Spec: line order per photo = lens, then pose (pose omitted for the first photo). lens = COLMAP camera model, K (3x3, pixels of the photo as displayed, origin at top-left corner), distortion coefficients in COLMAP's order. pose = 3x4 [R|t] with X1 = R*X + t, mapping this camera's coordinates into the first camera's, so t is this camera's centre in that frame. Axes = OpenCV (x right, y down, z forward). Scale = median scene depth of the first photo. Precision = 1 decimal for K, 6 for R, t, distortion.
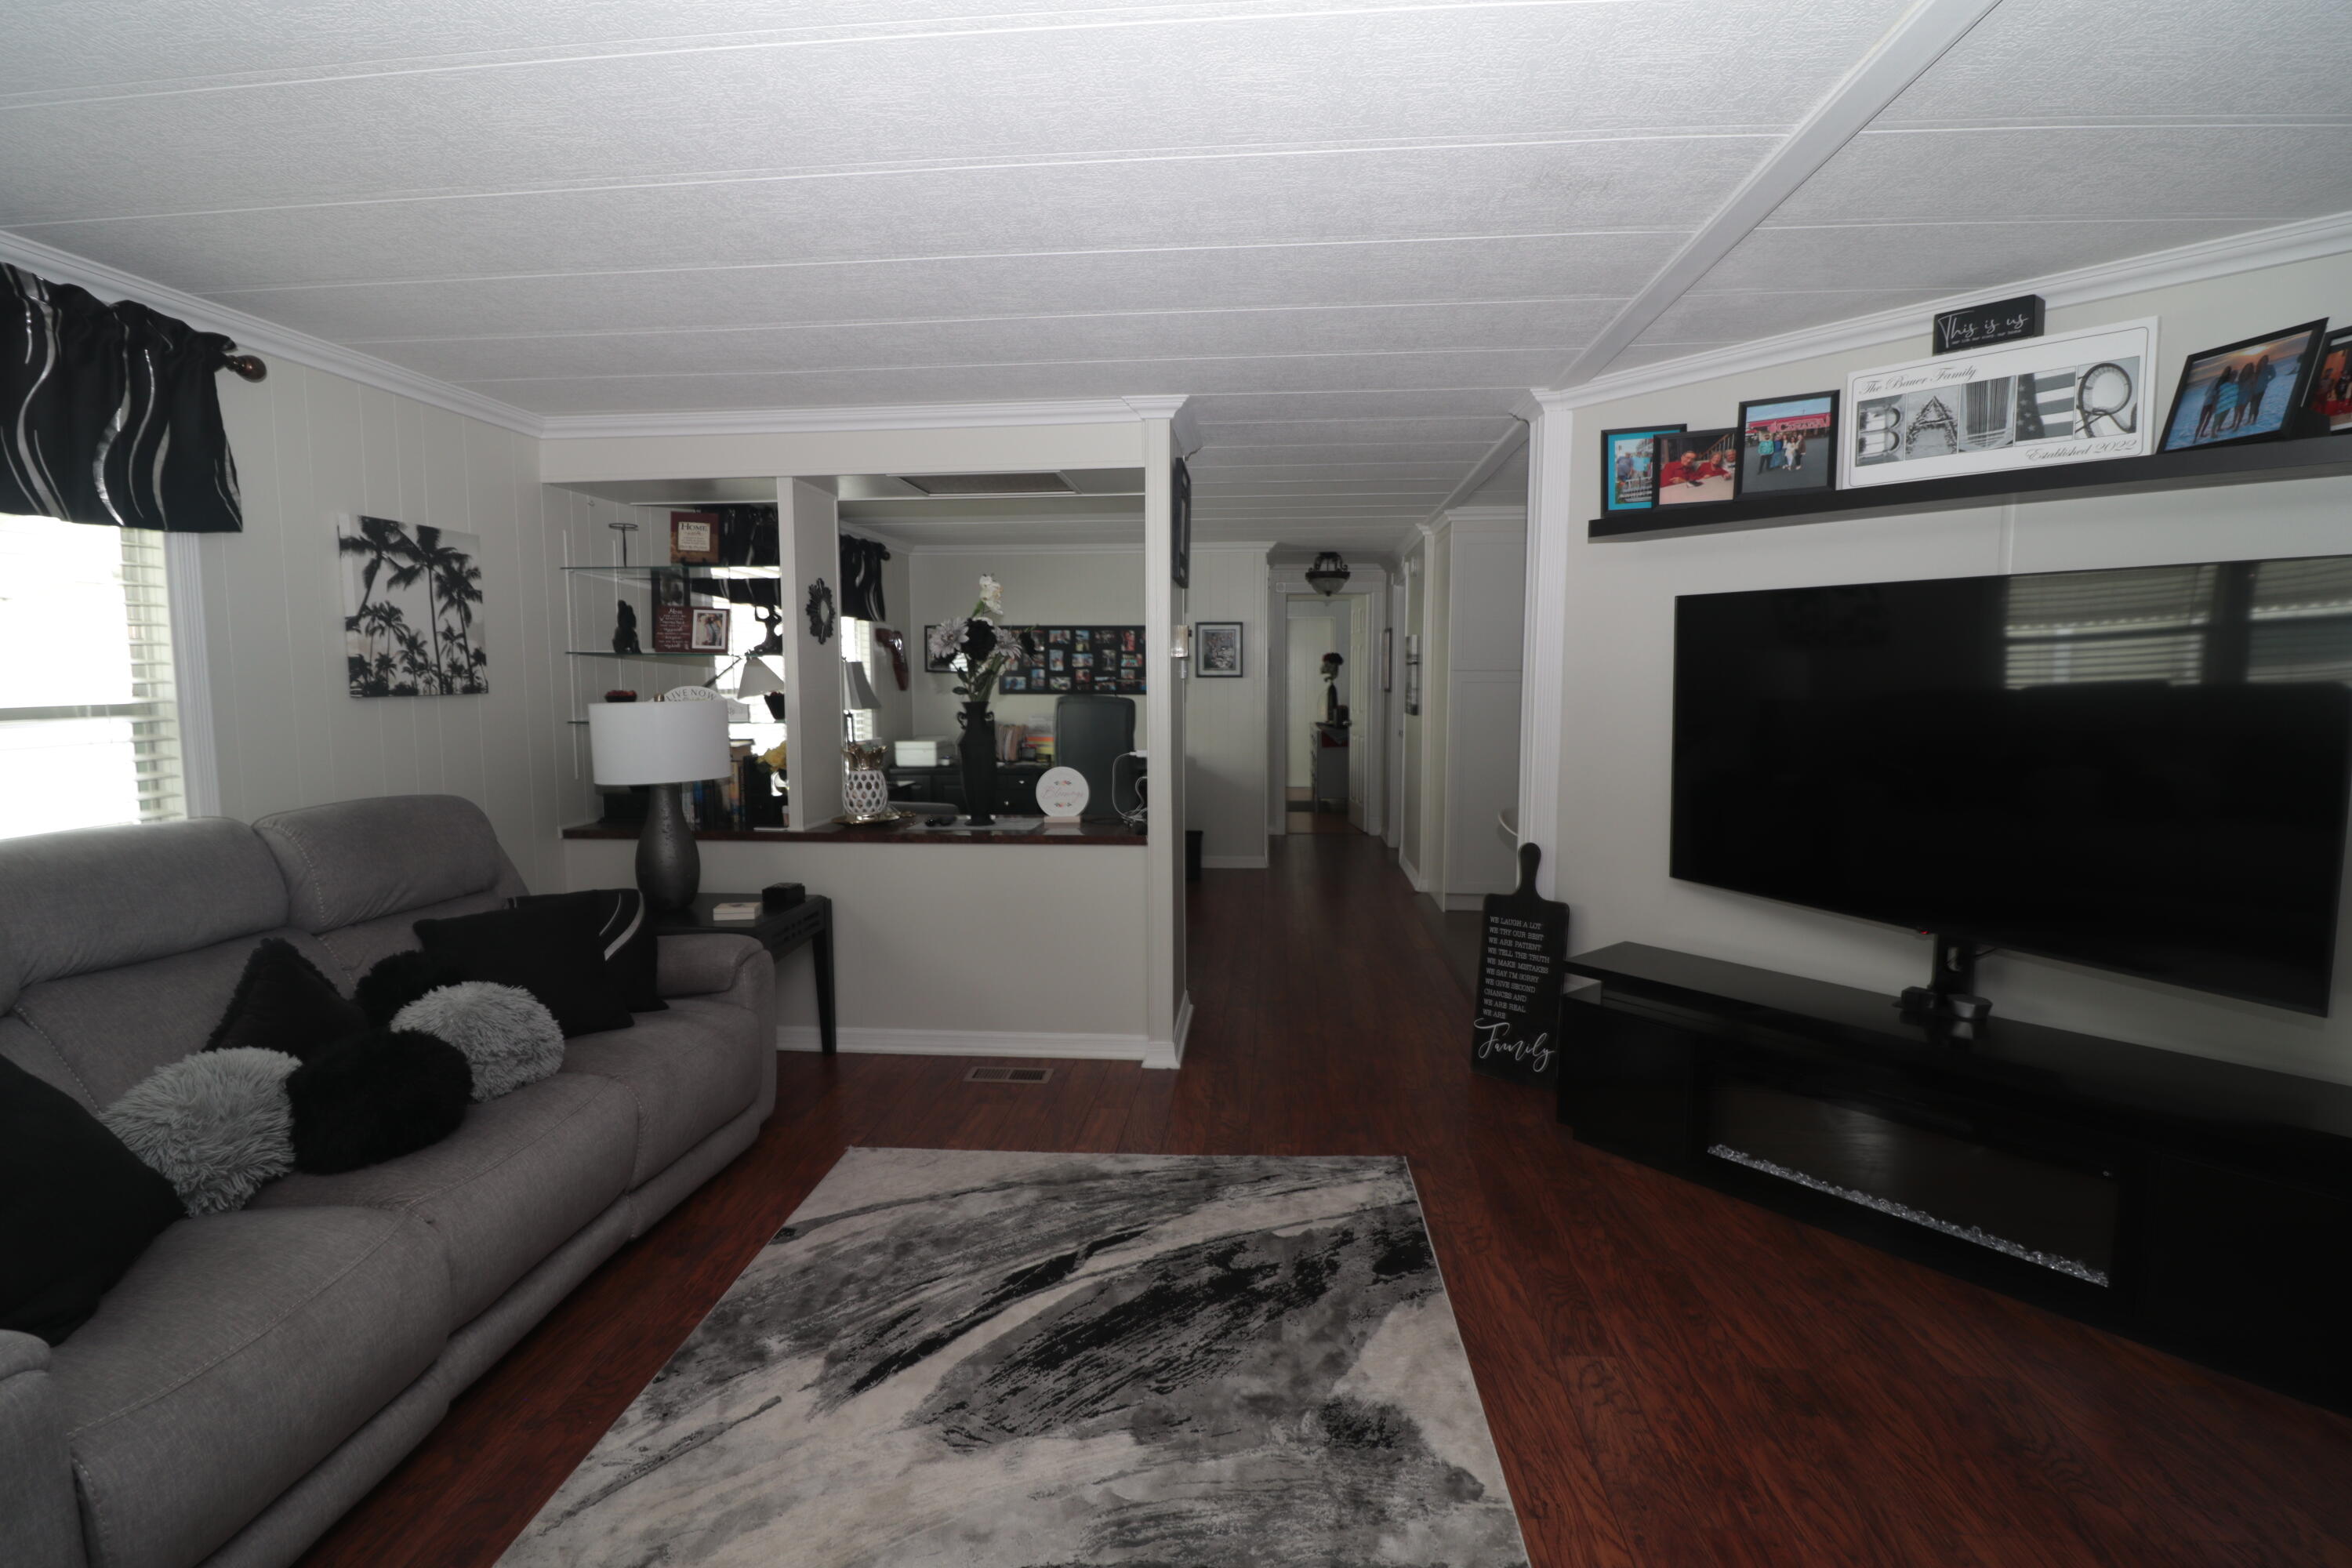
lens RADIAL K [[1109.8, 0, 1197.0], [0, 1109.8, 783.7], [0, 0, 1]] dist [-0.001621, -0.020774]
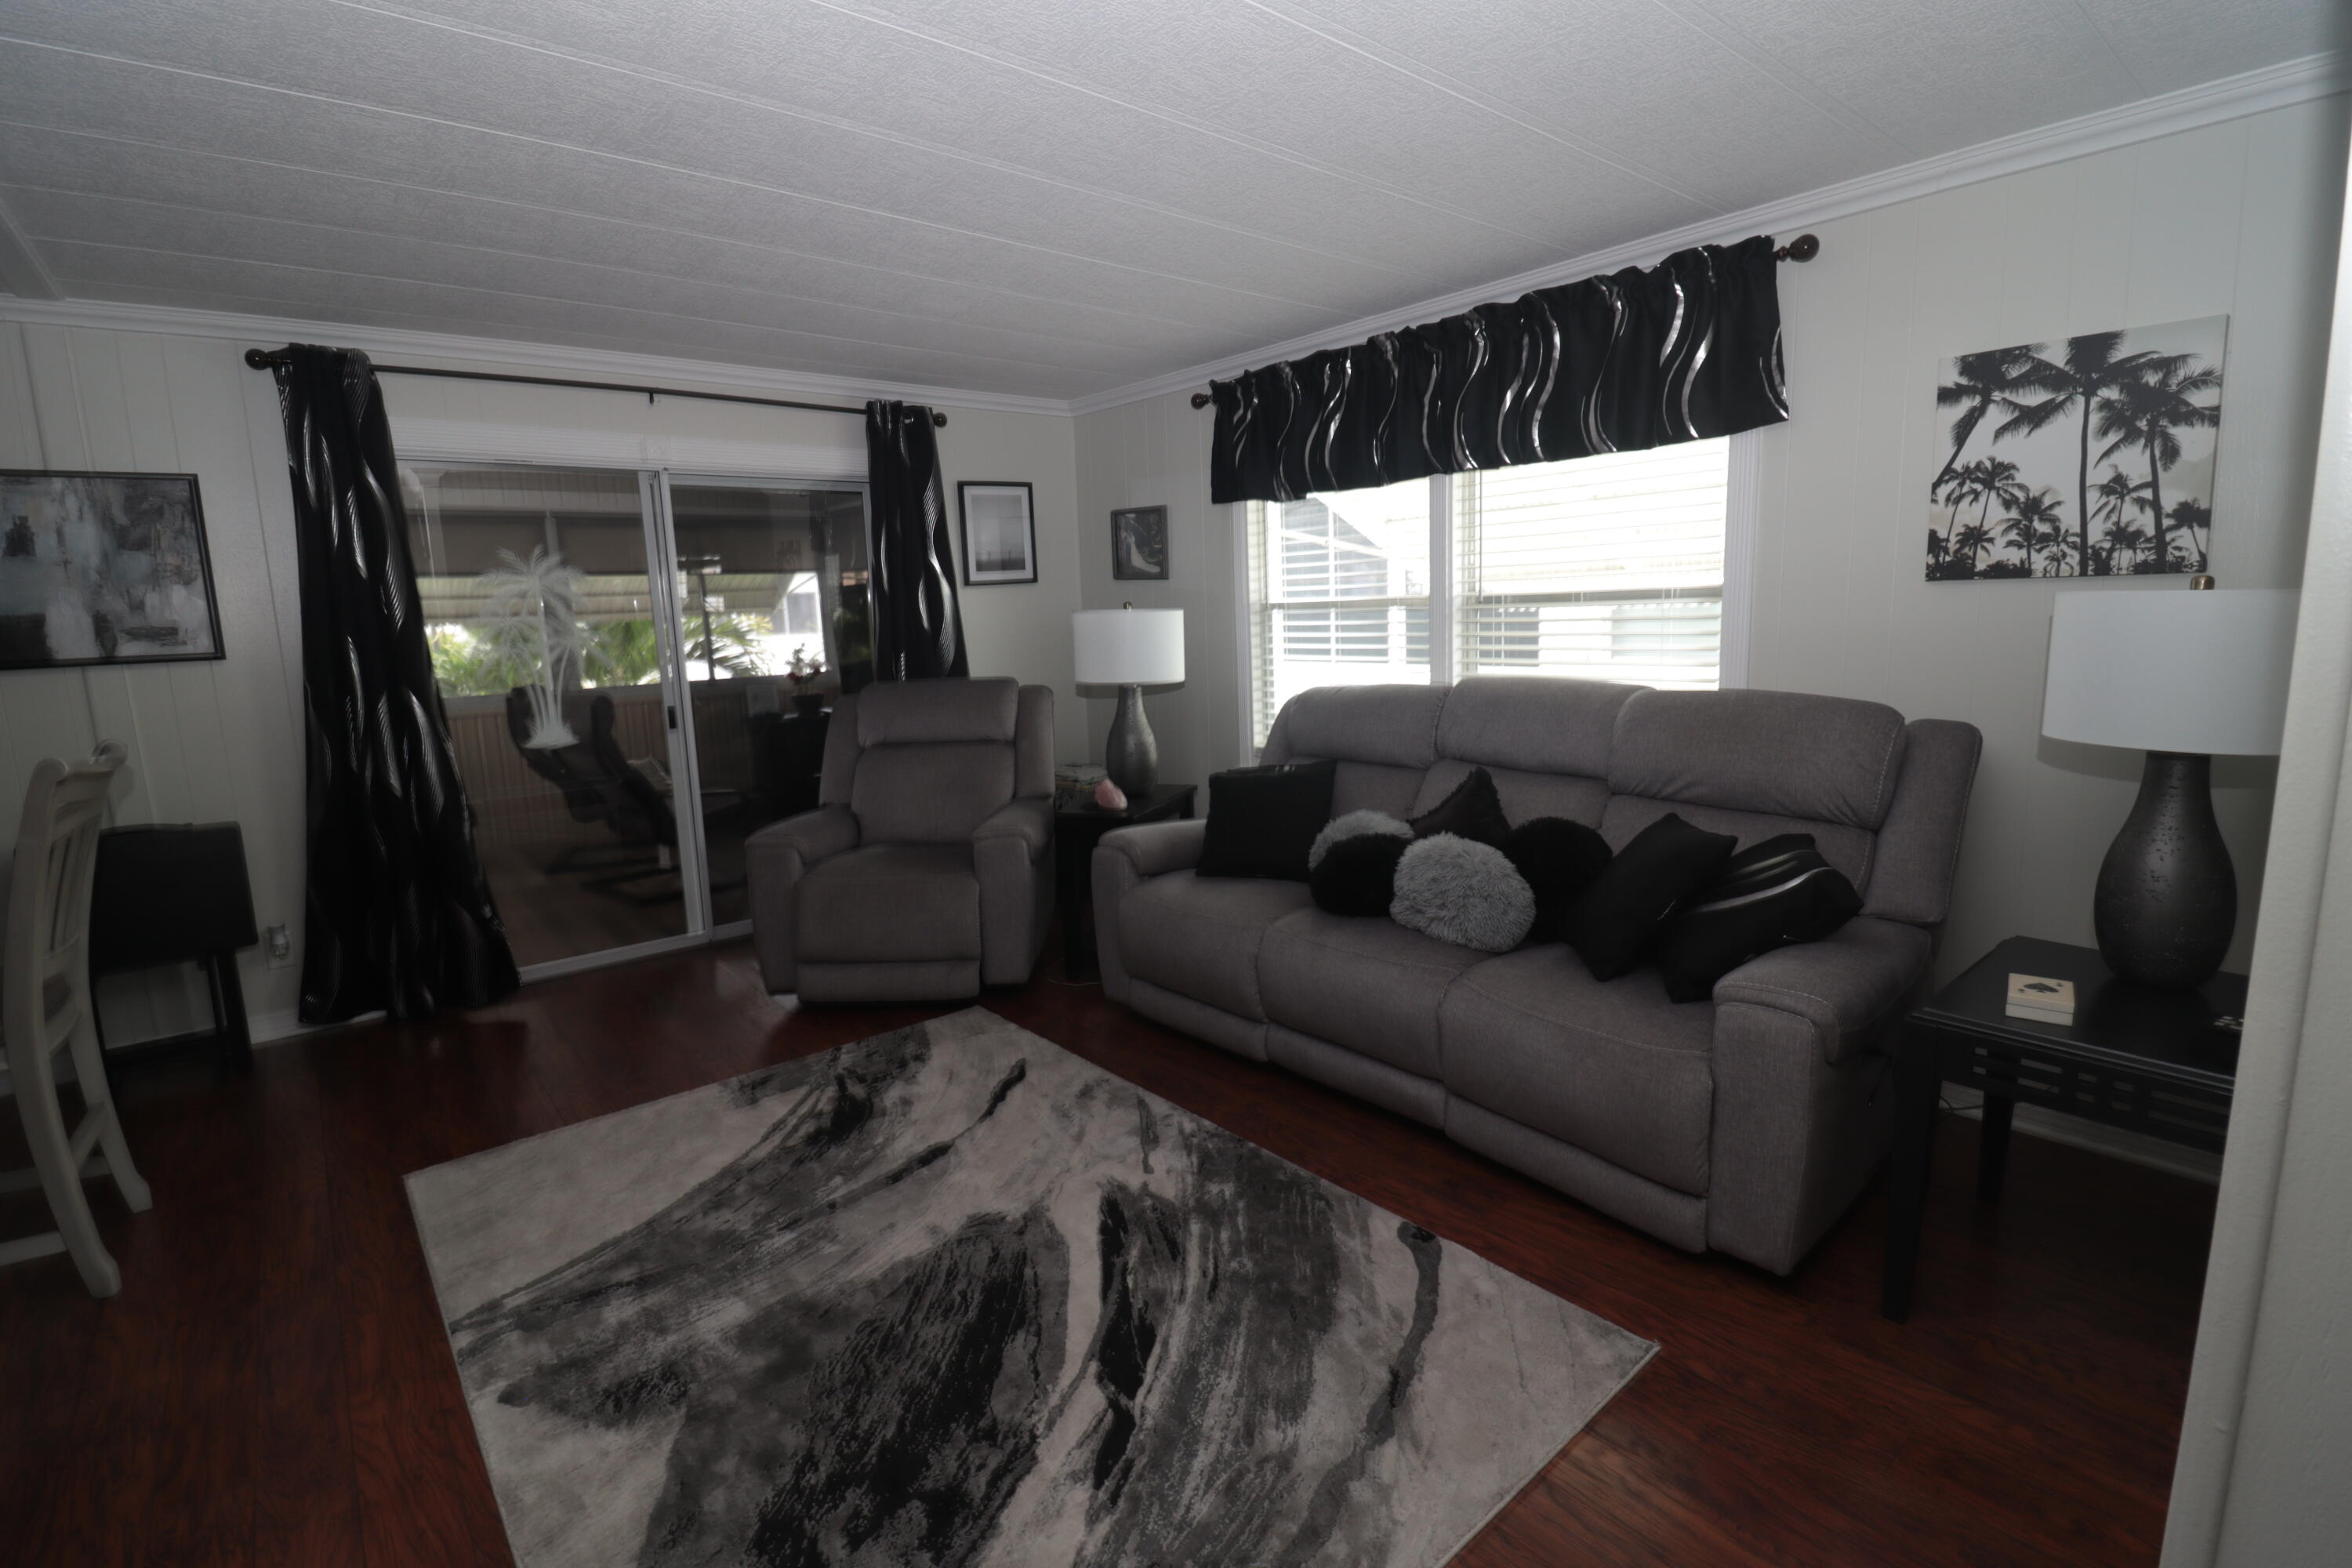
lens RADIAL K [[1109.8, 0, 1197.0], [0, 1109.8, 783.7], [0, 0, 1]] dist [-0.001621, -0.020774]
pose [[-0.727206, 0.130606, -0.673880, 0.234054], [-0.035274, 0.973324, 0.226707, -0.095949], [0.685512, 0.188633, -0.703200, 1.199633]]
